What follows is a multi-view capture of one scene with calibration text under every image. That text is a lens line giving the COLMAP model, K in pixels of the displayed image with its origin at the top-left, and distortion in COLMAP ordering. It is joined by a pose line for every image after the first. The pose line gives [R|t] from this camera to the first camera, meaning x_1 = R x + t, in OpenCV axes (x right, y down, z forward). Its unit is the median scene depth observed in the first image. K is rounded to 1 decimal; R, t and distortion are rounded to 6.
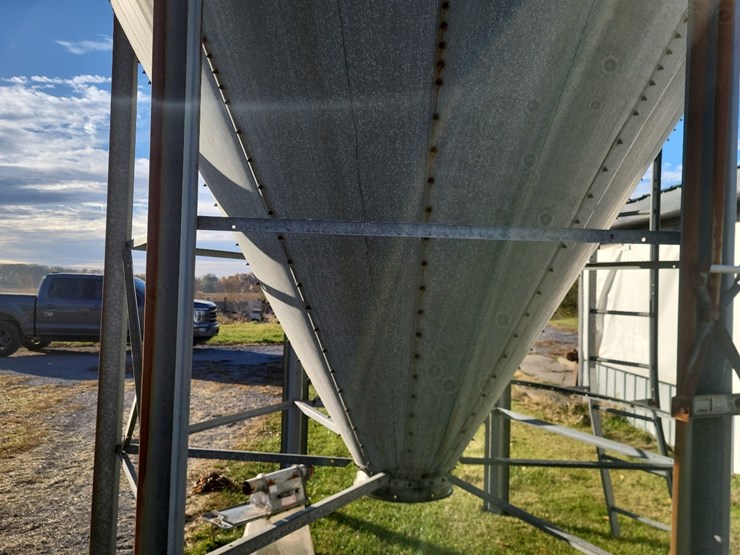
lens RADIAL K [[566.0, 0, 370.0], [0, 566.0, 277.5], [0, 0, 1]] dist [0.049645, -0.035538]
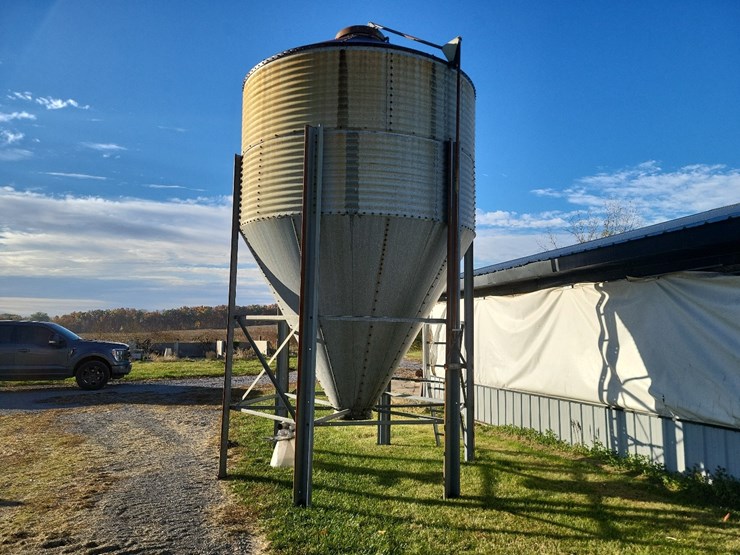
lens RADIAL K [[566.0, 0, 370.0], [0, 566.0, 277.5], [0, 0, 1]] dist [0.049645, -0.035538]
pose [[0.967497, 0.011202, 0.252634, -0.073772], [0.005288, 0.997904, -0.064498, -0.010048], [-0.252827, 0.063737, 0.965410, -0.208055]]
